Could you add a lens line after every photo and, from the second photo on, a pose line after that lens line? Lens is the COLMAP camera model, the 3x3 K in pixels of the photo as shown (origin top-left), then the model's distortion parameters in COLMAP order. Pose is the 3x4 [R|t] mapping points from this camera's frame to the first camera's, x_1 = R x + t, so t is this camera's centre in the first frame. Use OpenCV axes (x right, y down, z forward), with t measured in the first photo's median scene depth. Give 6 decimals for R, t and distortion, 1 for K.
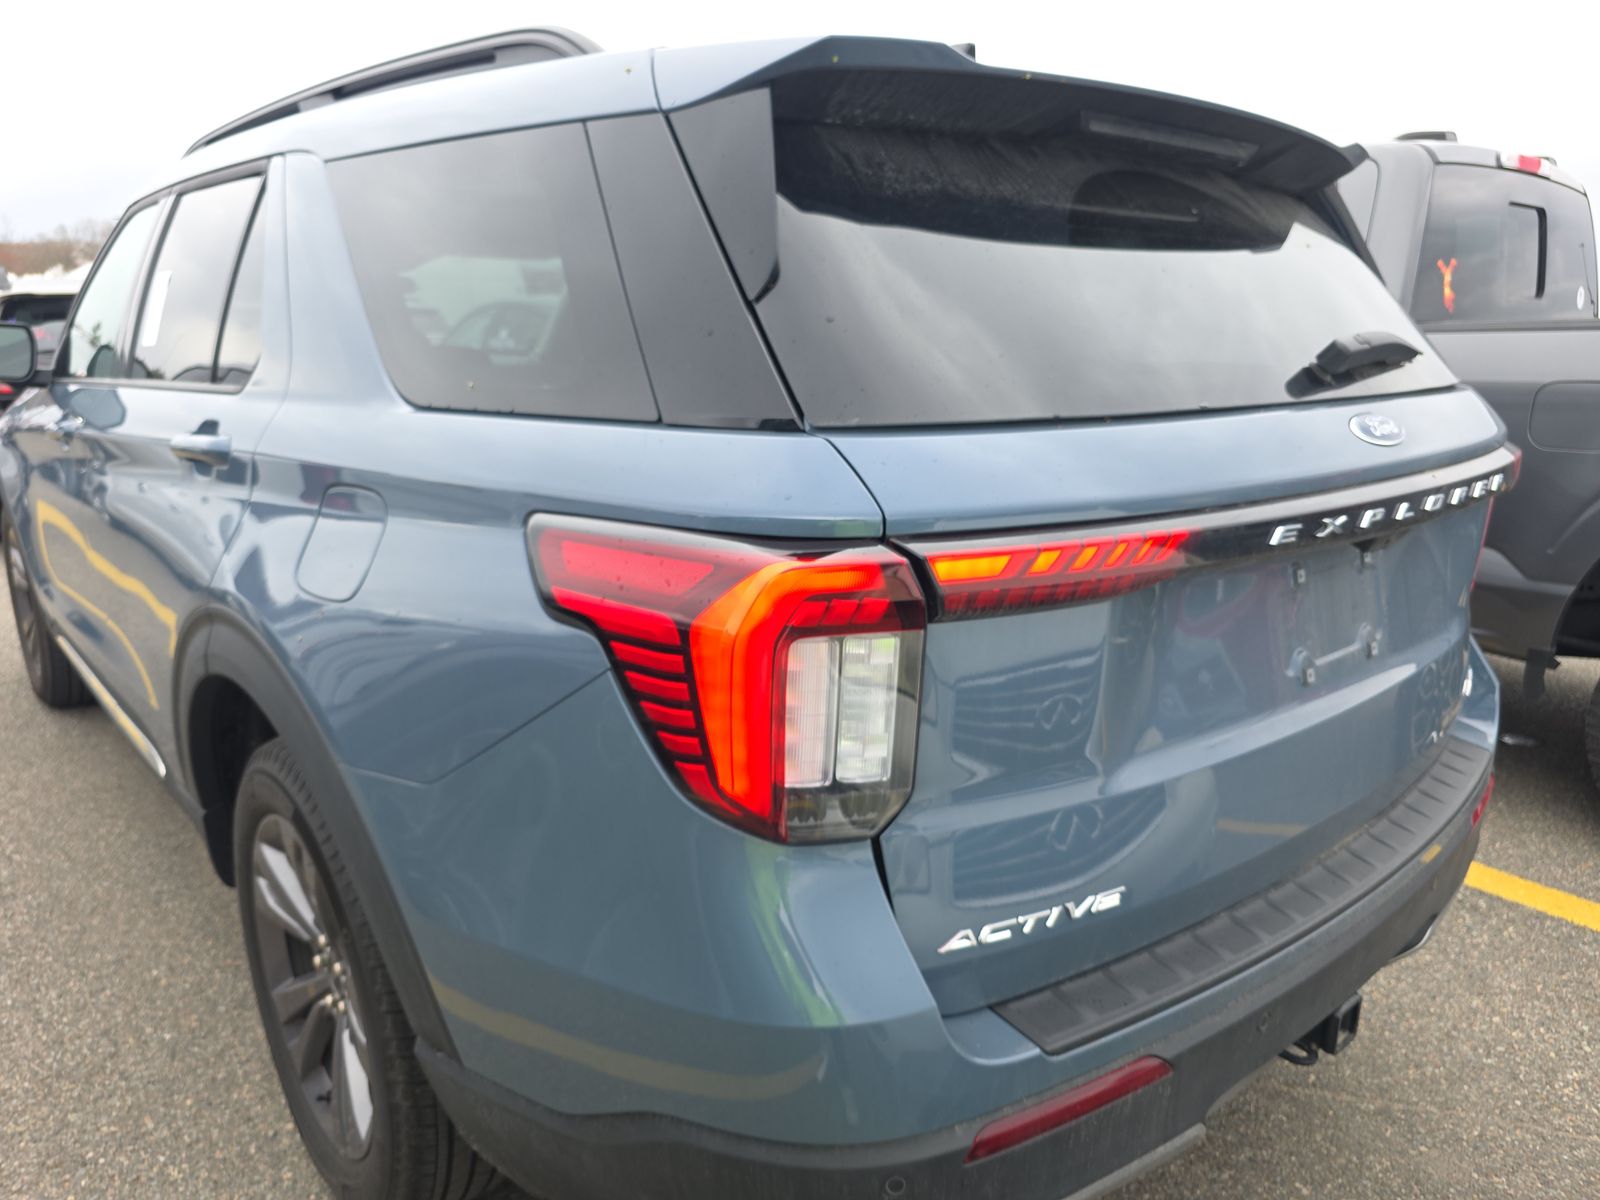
lens RADIAL K [[1078.5, 0, 800.0], [0, 1078.5, 600.0], [0, 0, 1]] dist [0.031617, -0.027703]
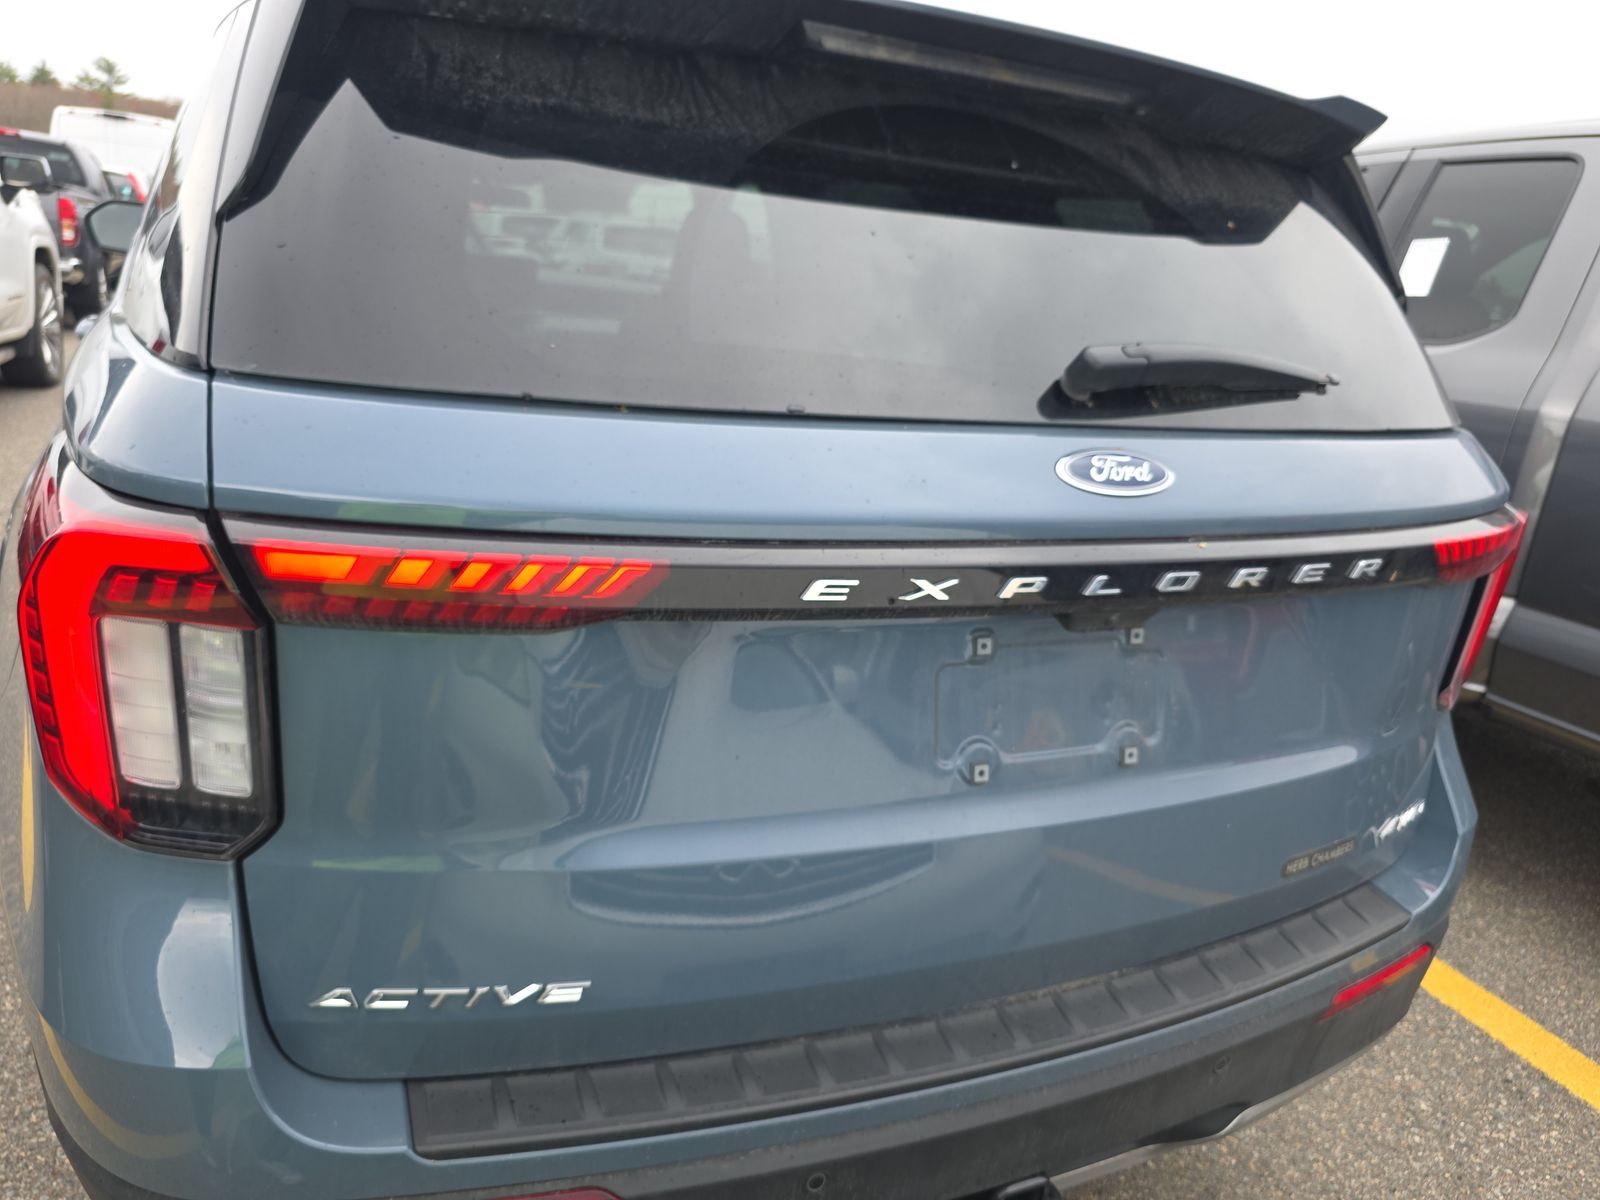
lens RADIAL K [[1078.5, 0, 800.0], [0, 1078.5, 600.0], [0, 0, 1]] dist [0.031617, -0.027703]
pose [[0.956068, 0.167714, -0.240428, 0.548212], [-0.157842, 0.985647, 0.059888, -0.085061], [0.247021, -0.019307, 0.968818, 0.232522]]
